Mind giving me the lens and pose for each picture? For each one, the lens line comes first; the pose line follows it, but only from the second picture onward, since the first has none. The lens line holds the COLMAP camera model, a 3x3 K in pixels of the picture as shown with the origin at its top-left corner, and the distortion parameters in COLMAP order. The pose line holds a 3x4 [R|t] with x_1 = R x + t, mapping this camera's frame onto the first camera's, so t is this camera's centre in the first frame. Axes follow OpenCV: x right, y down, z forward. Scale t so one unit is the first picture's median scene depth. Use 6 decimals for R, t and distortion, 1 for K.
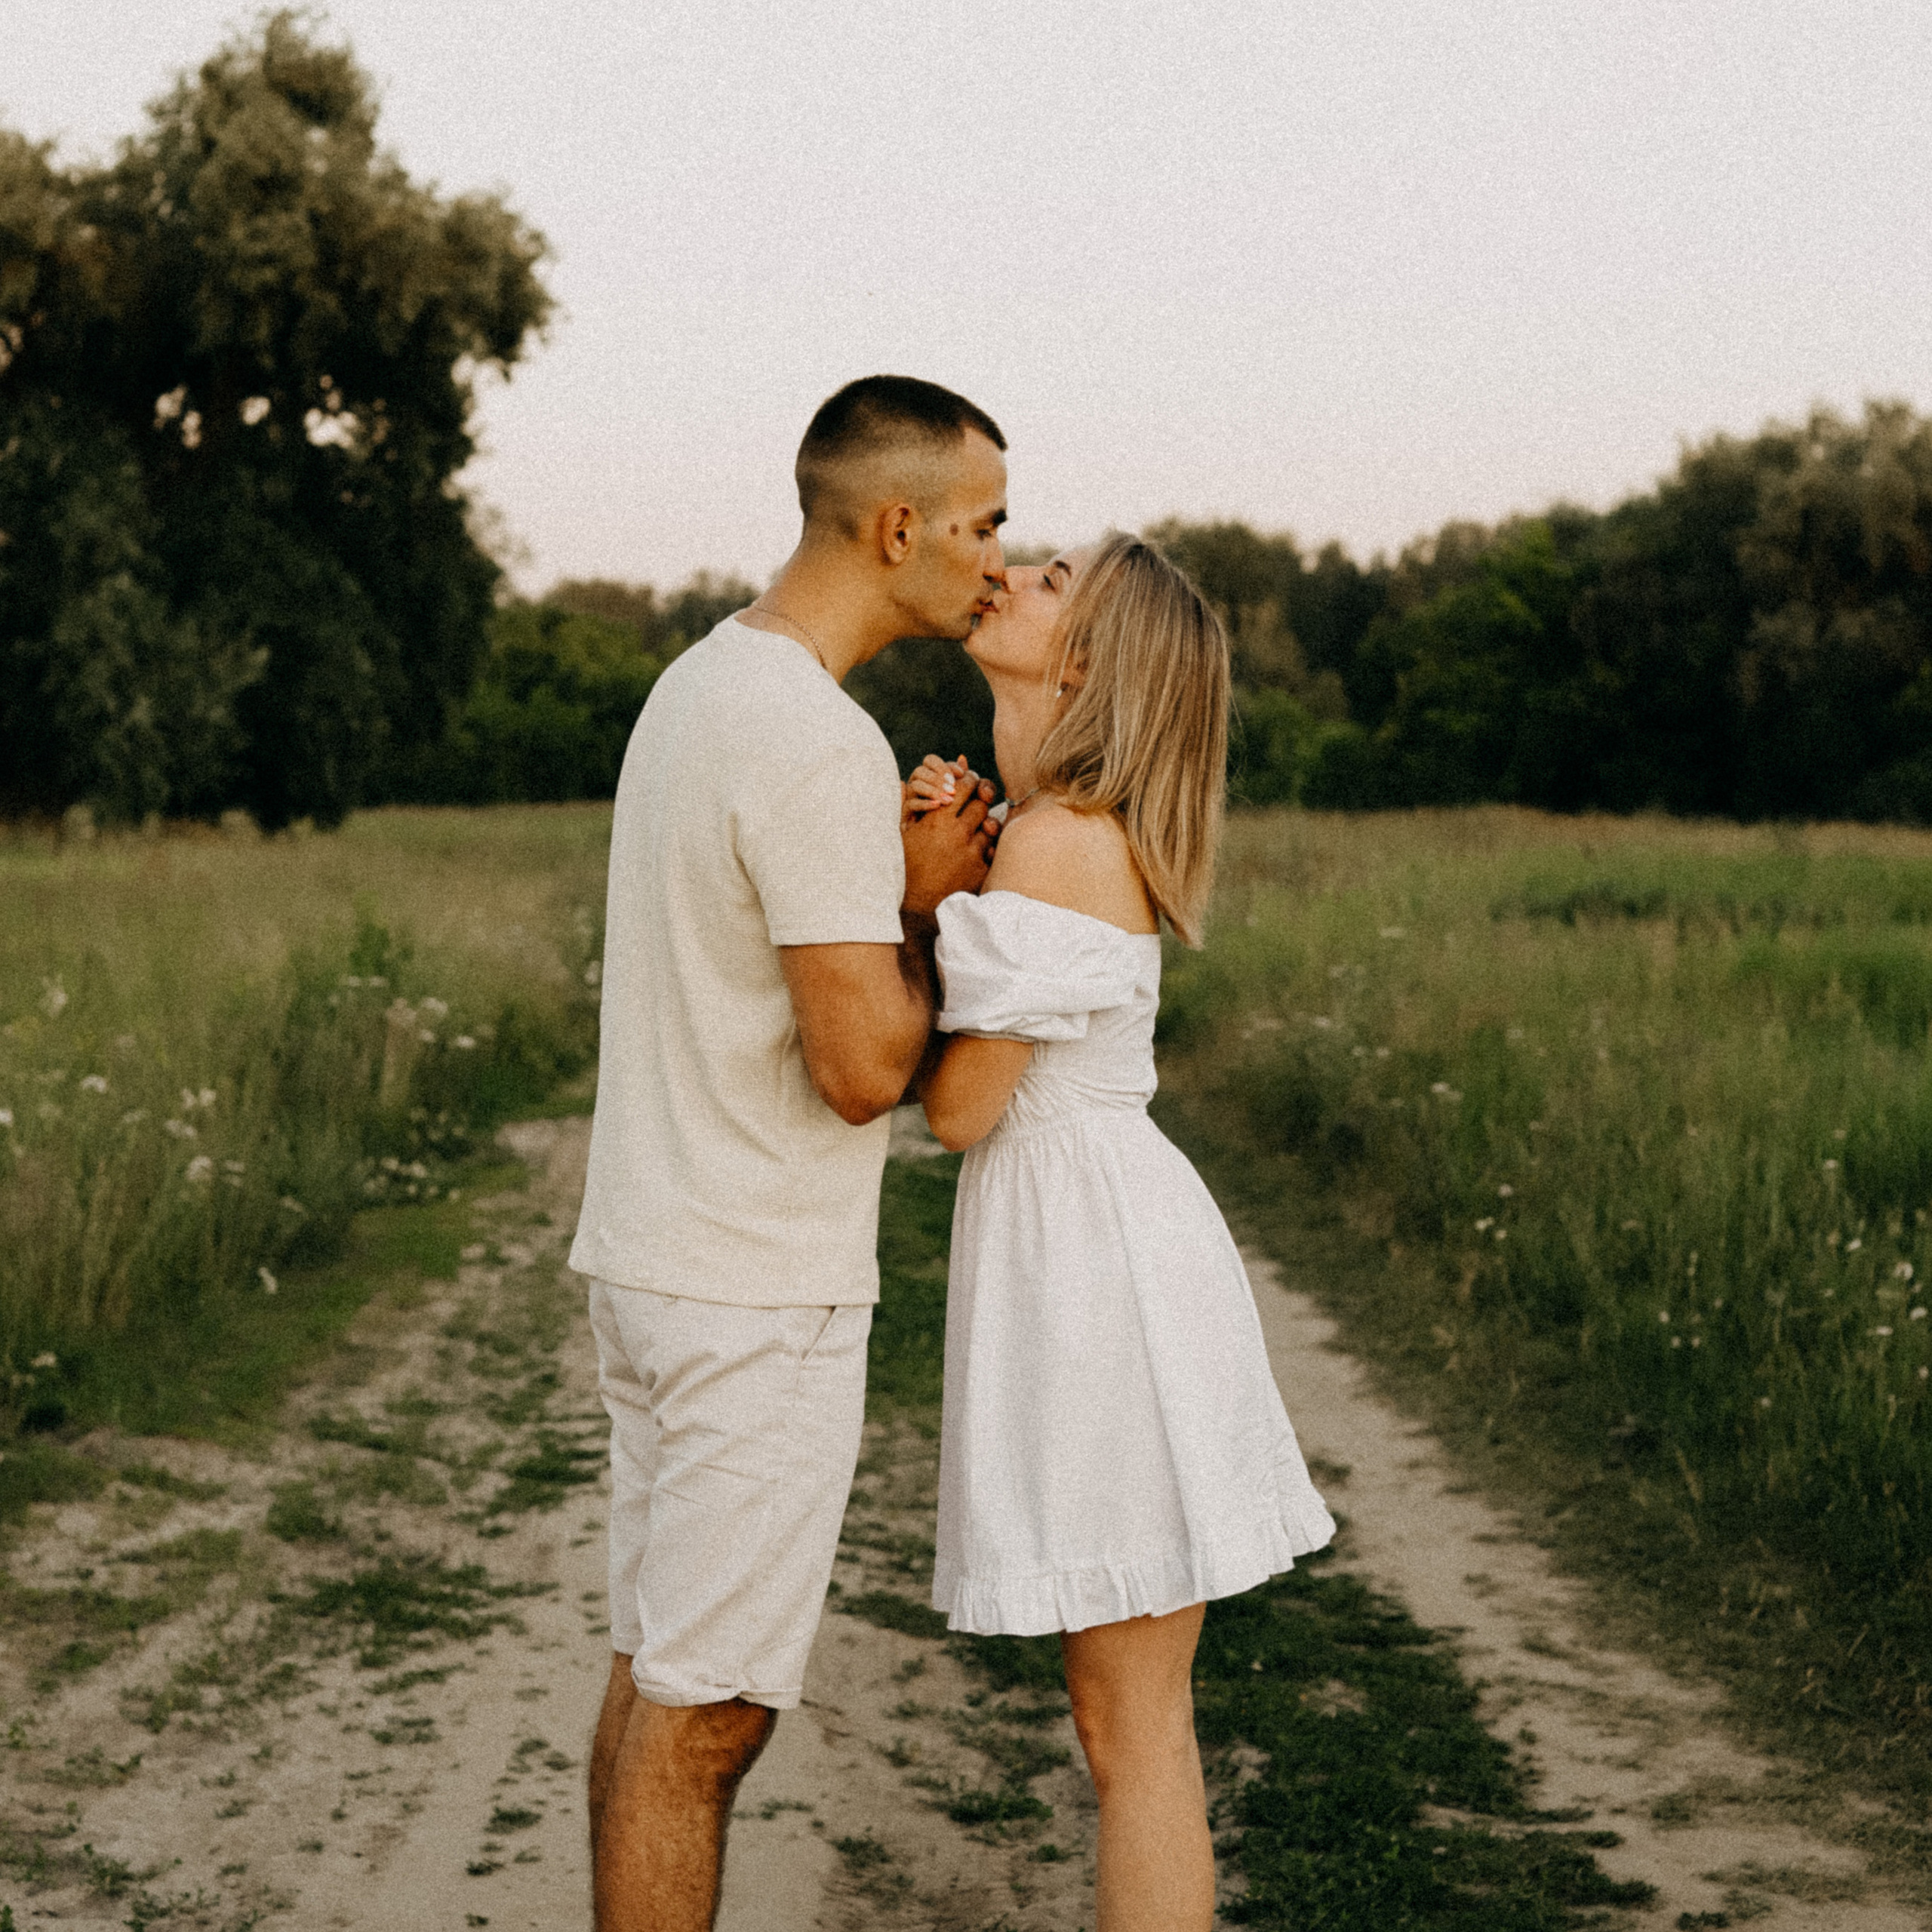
lens RADIAL K [[3943.8, 0, 973.6], [0, 3943.8, 971.0], [0, 0, 1]] dist [-0.120698, 0.000000]
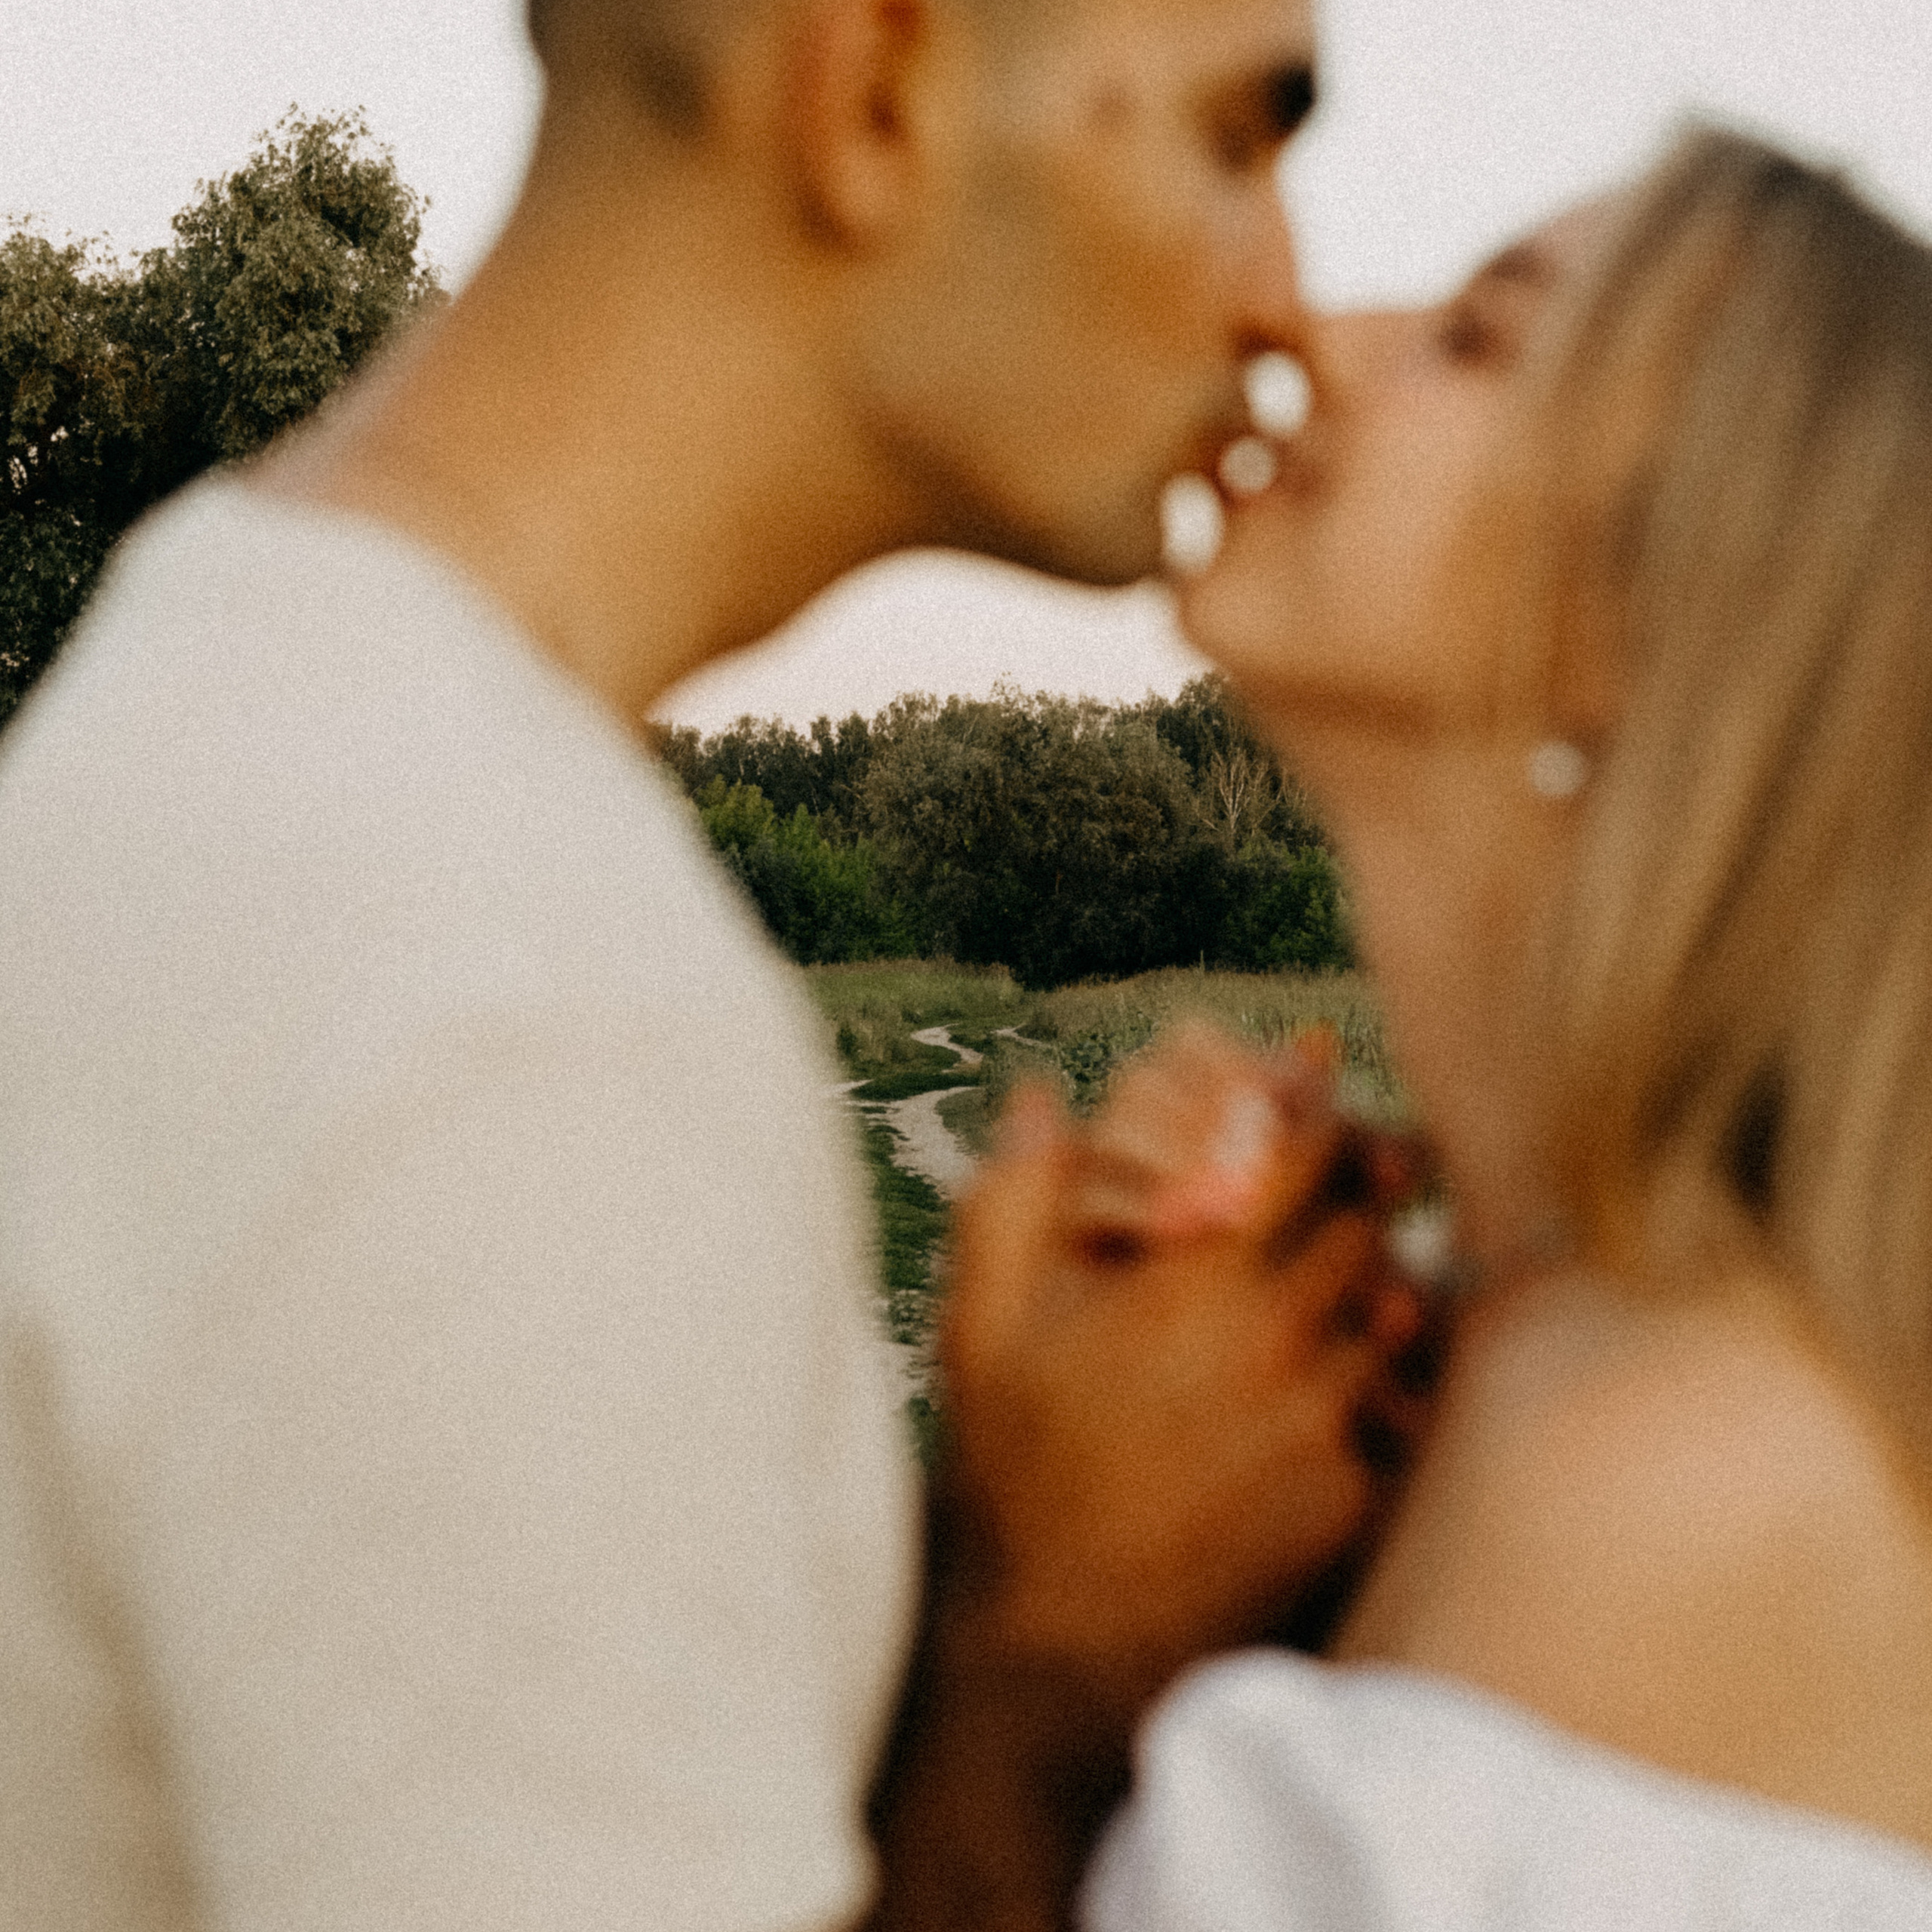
lens RADIAL K [[3943.8, 0, 961.4], [0, 3943.8, 967.6], [0, 0, 1]] dist [-0.120698, 0.000000]
pose [[0.999646, 0.022233, -0.014588, -0.004488], [-0.022808, 0.998918, -0.040533, -0.021704], [0.013671, 0.040851, 0.999072, 0.347737]]
